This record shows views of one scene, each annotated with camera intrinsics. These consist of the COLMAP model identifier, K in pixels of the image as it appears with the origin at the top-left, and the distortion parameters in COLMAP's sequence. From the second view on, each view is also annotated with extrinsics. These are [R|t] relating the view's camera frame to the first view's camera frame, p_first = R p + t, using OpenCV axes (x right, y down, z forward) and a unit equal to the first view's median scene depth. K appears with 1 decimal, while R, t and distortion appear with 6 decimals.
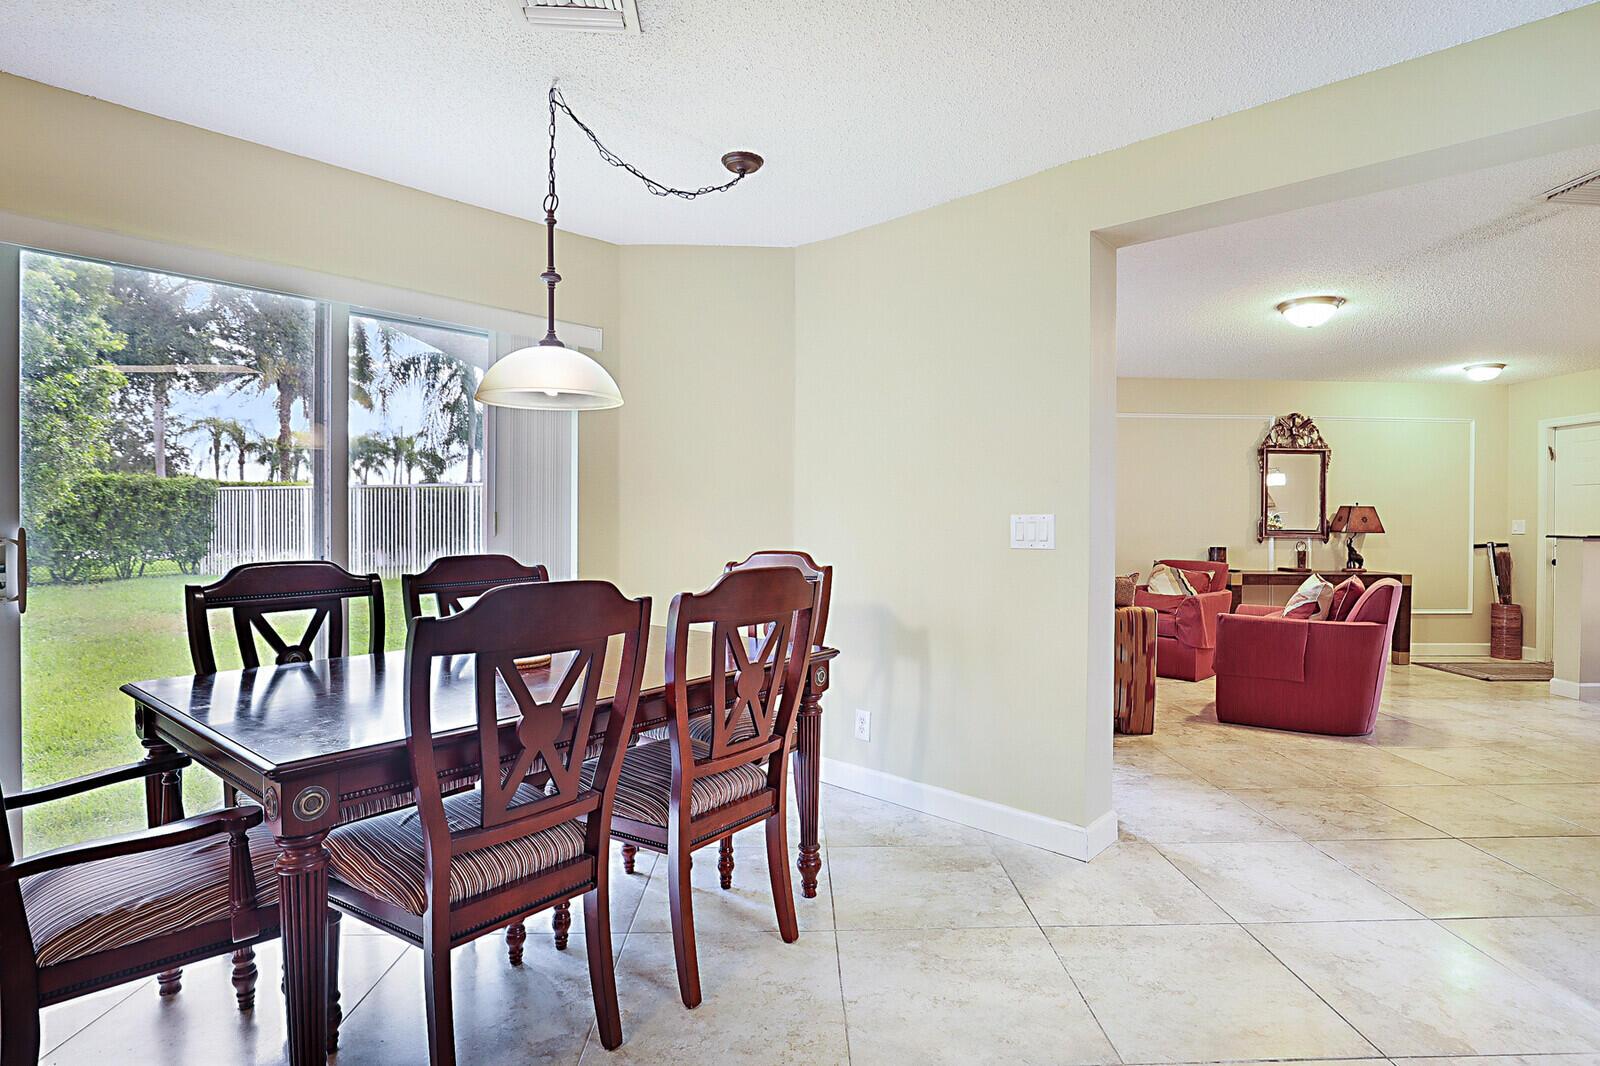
lens RADIAL K [[765.5, 0, 826.7], [0, 765.5, 528.3], [0, 0, 1]] dist [-0.028489, 0.002469]
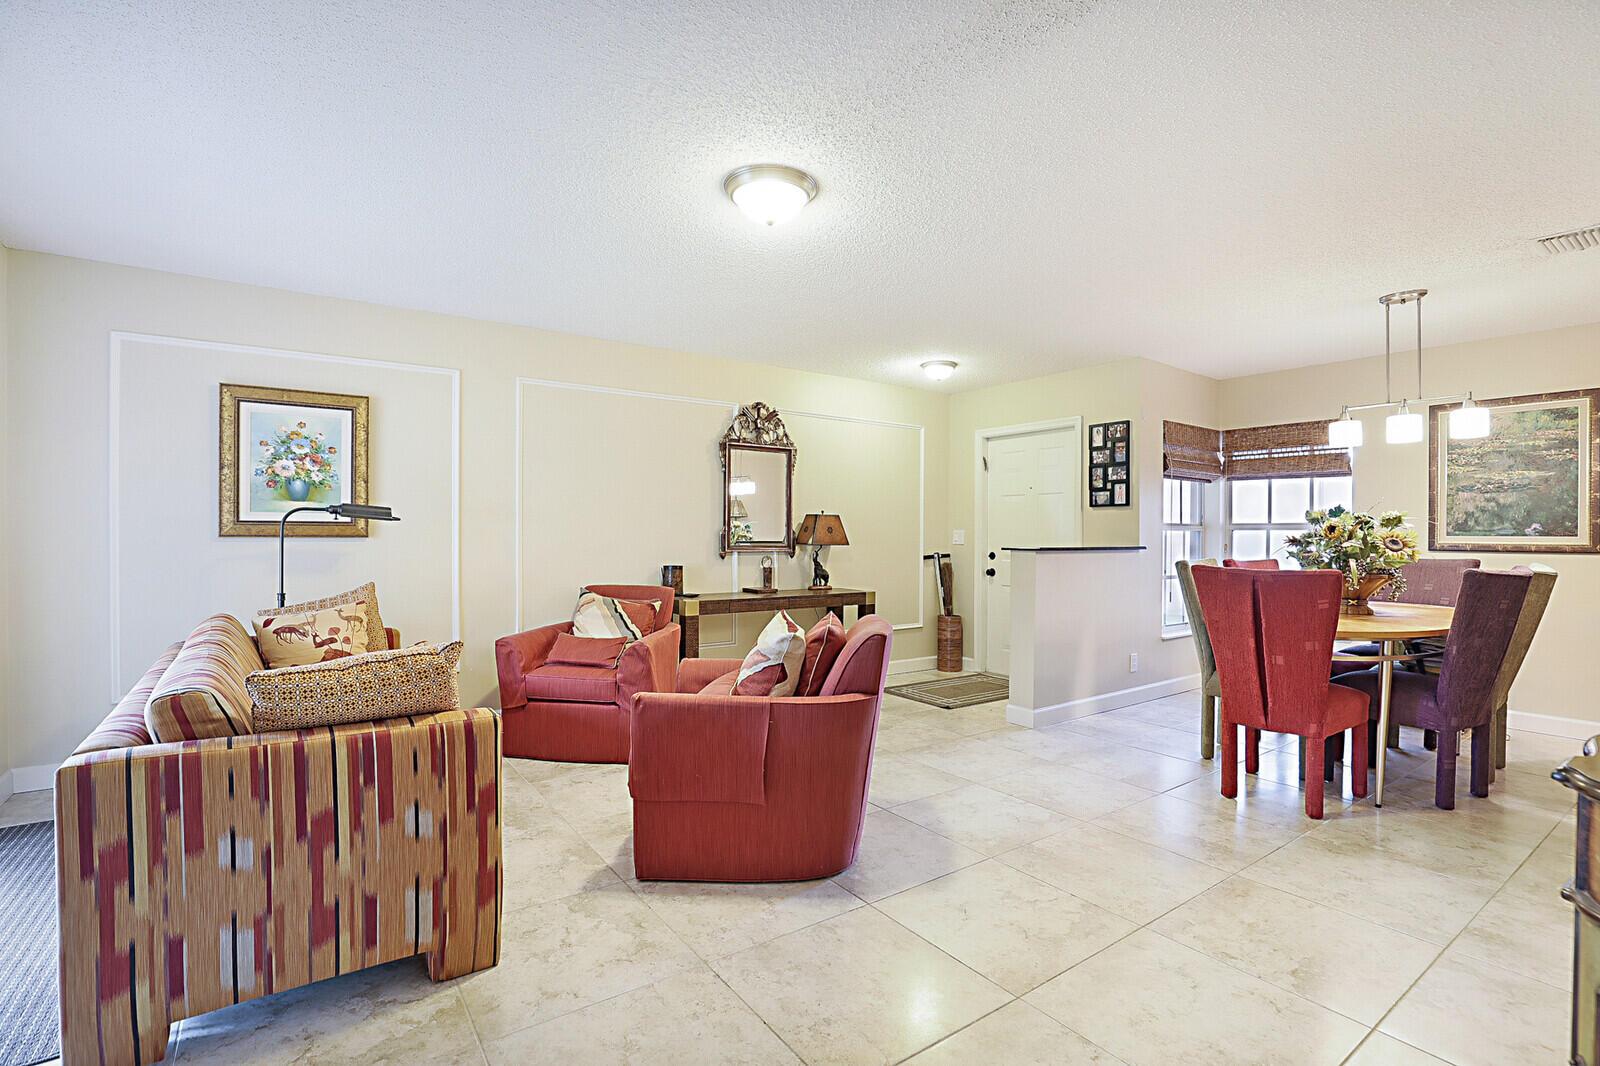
lens RADIAL K [[743.2, 0, 785.7], [0, 743.2, 539.5], [0, 0, 1]] dist [-0.031779, 0.004406]
pose [[0.838938, -0.006694, 0.544186, 0.197389], [0.005920, 0.999977, 0.003175, -0.003436], [-0.544195, 0.000558, 0.838959, 0.299847]]
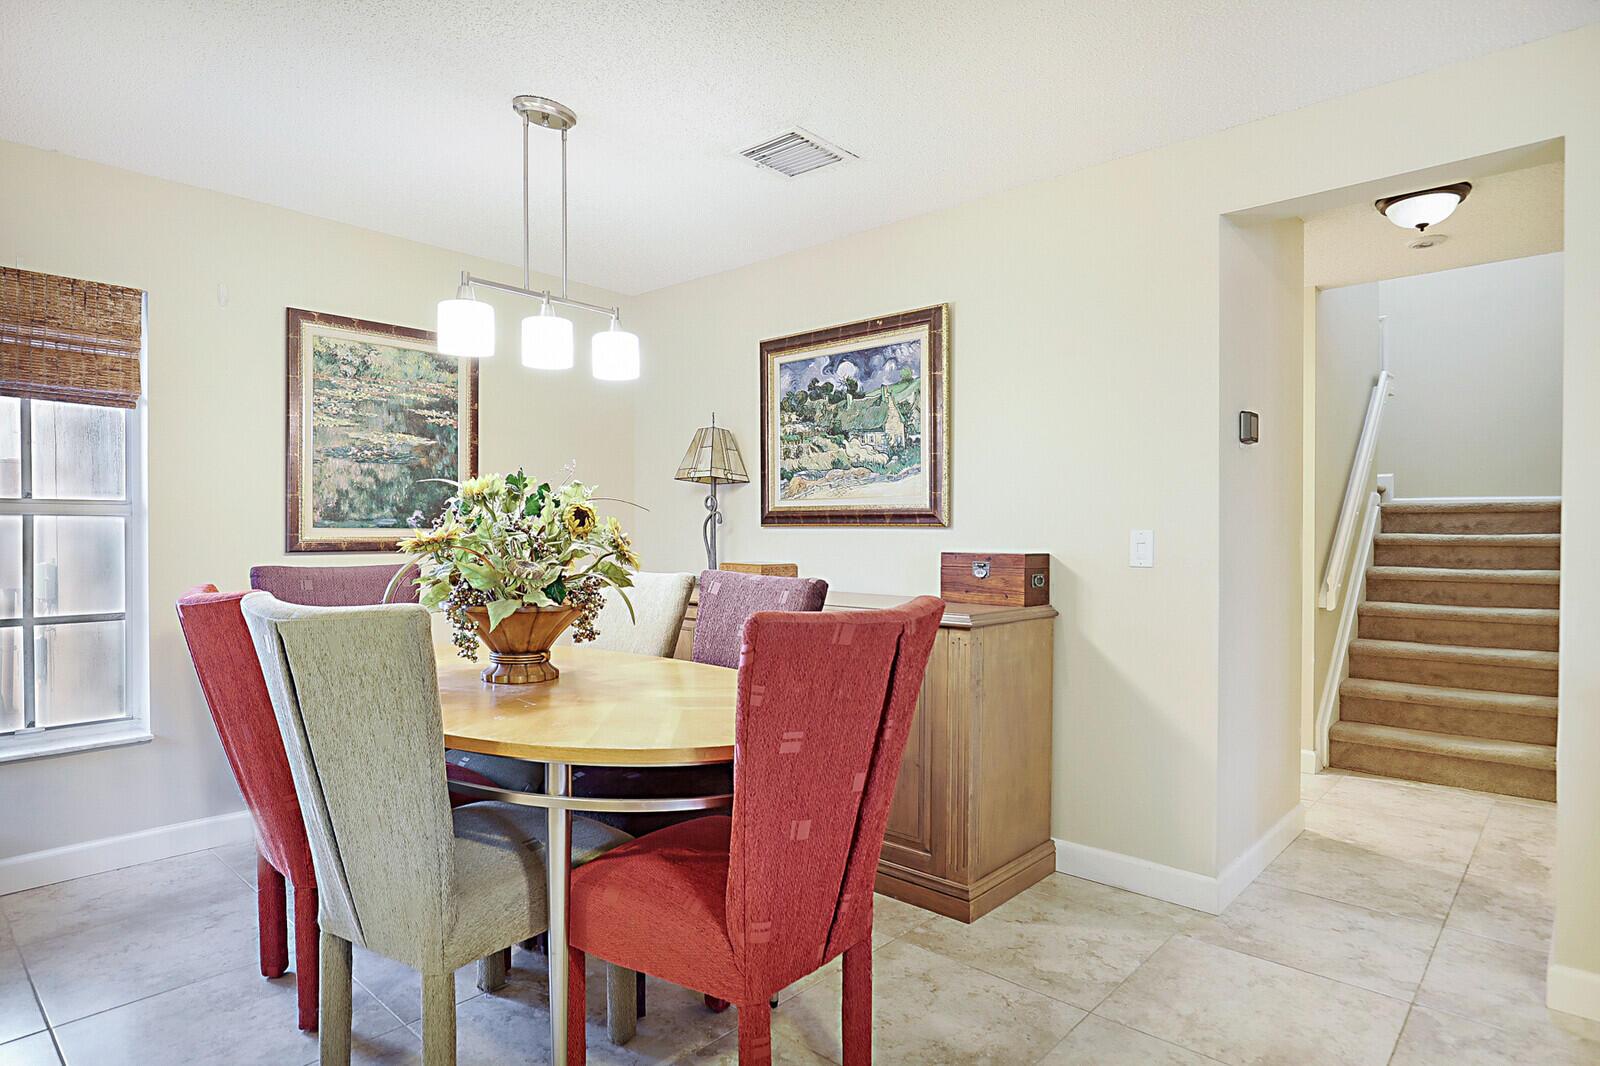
lens RADIAL K [[866.0, 0, 810.3], [0, 866.0, 546.9], [0, 0, 1]] dist [-0.031402, 0.007552]
pose [[-0.717882, -0.024855, 0.695721, 0.553366], [-0.003201, 0.999470, 0.032403, -0.006944], [-0.696158, 0.021035, -0.717581, 0.703218]]
